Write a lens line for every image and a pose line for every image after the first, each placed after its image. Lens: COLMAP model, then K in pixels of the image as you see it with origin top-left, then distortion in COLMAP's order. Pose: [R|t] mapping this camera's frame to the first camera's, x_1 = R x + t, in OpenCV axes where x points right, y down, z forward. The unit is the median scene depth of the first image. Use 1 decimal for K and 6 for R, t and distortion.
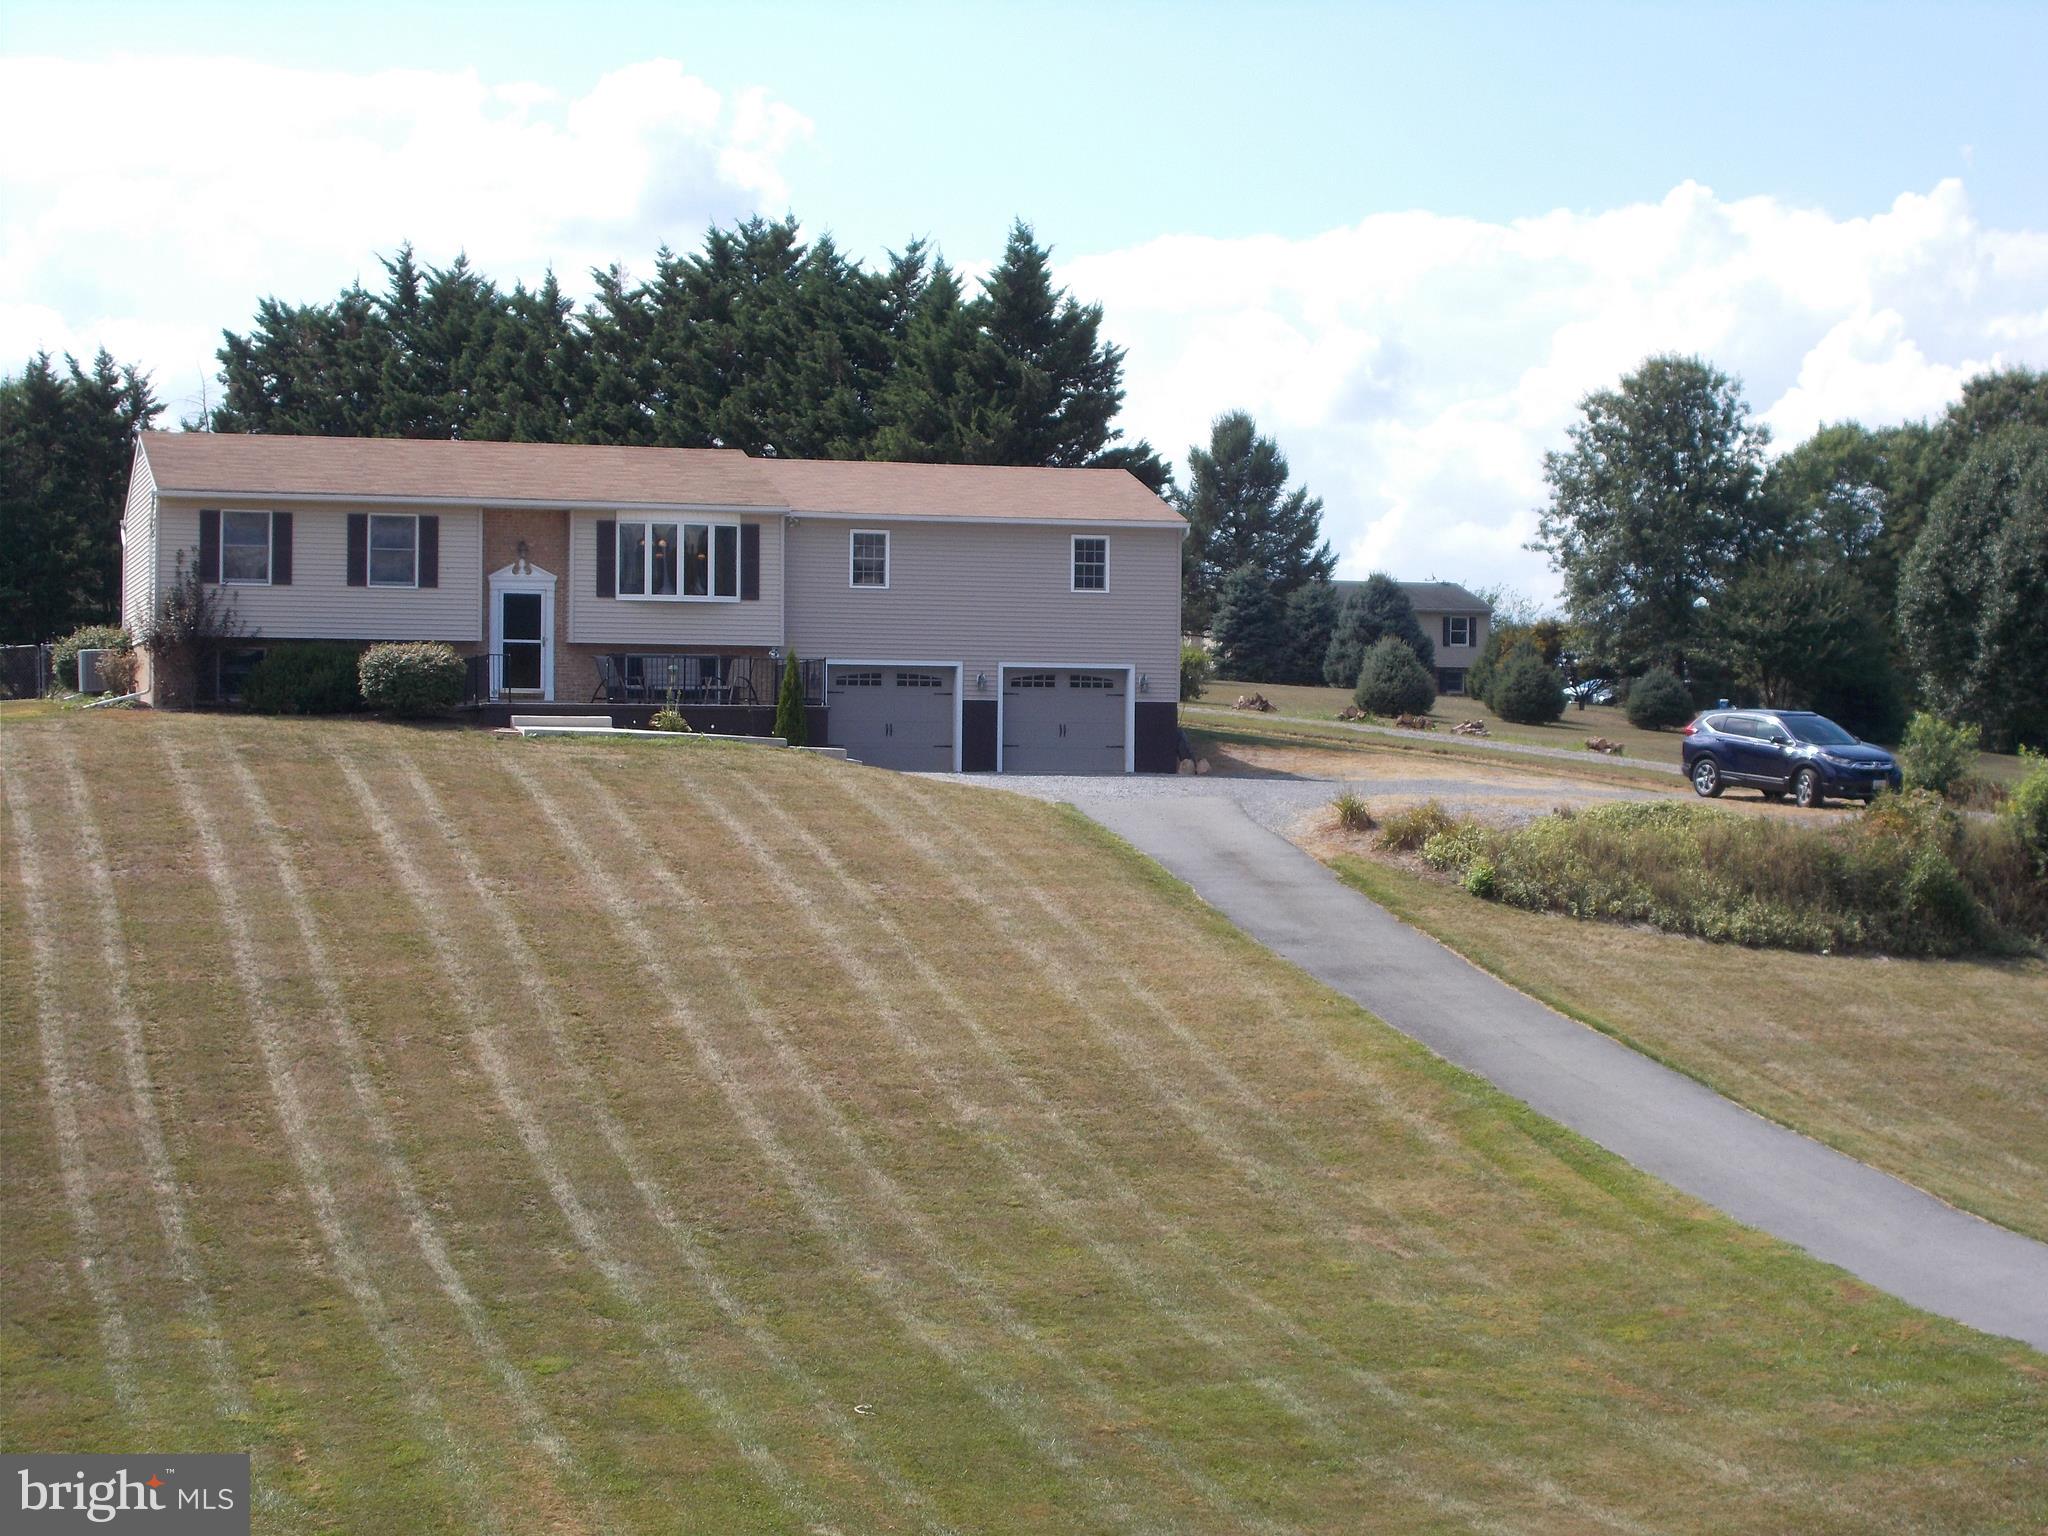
lens RADIAL K [[4090.3, 0, 1024.0], [0, 4090.3, 768.0], [0, 0, 1]] dist [0.060745, -0.164962]
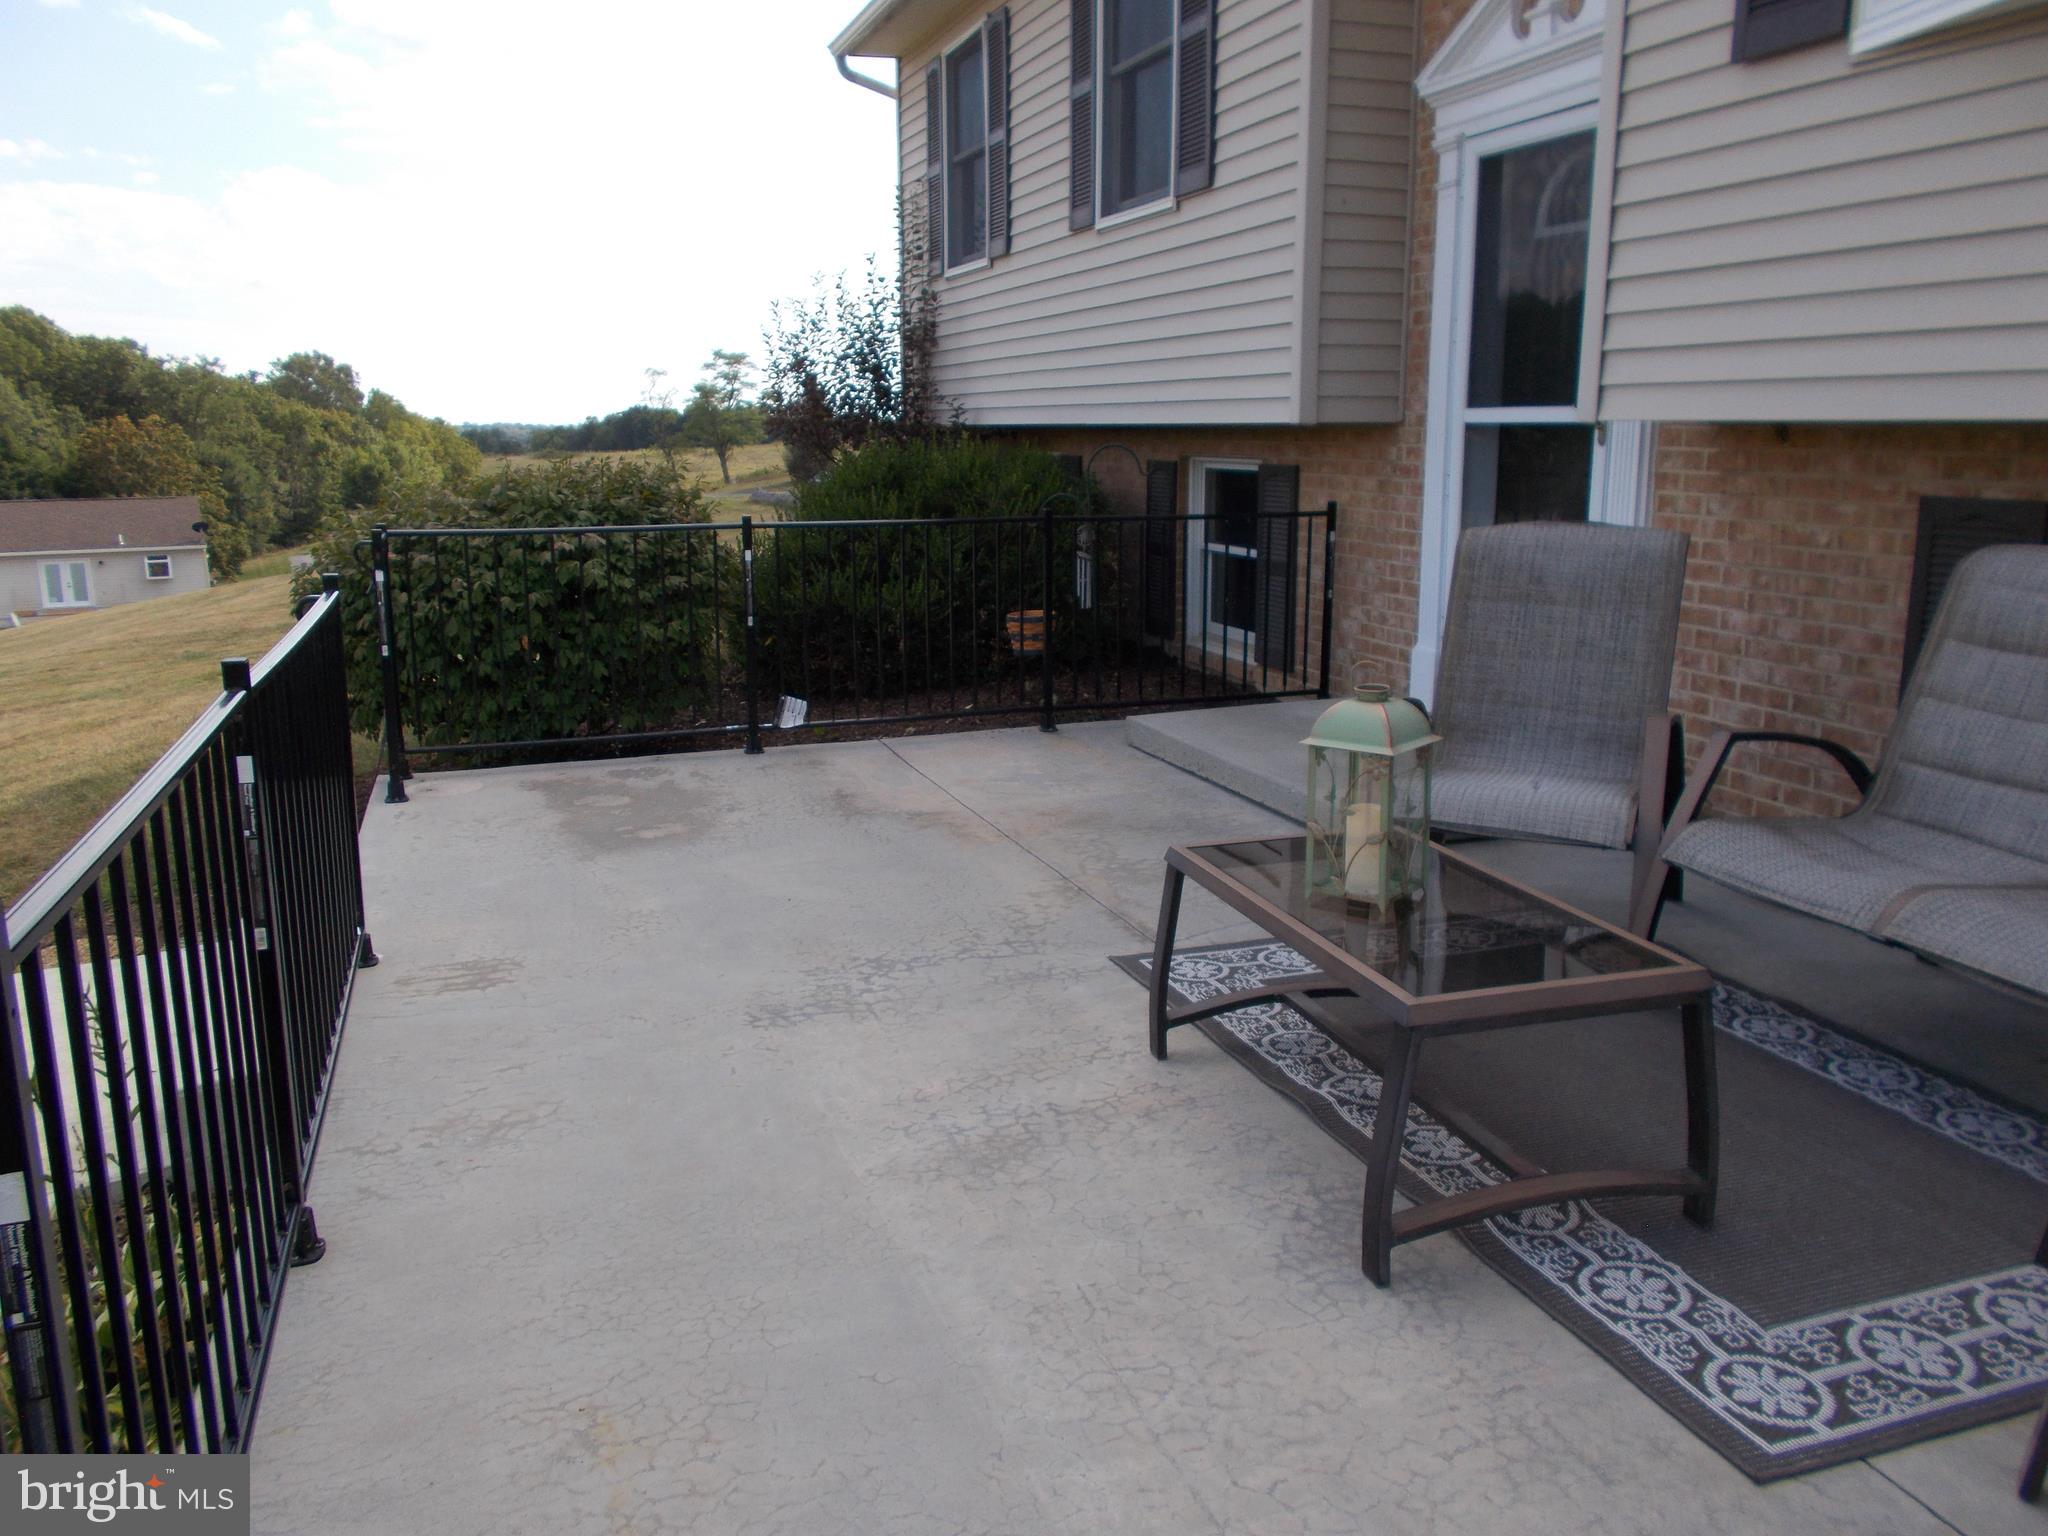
lens RADIAL K [[1578.3, 0, 1024.0], [0, 1578.3, 768.0], [0, 0, 1]] dist [0.010409, -0.000310]
pose [[0.040606, 0.205805, -0.977750, -0.049663], [0.011569, 0.978395, 0.206421, -0.029888], [0.999108, -0.019694, 0.037348, 0.960642]]
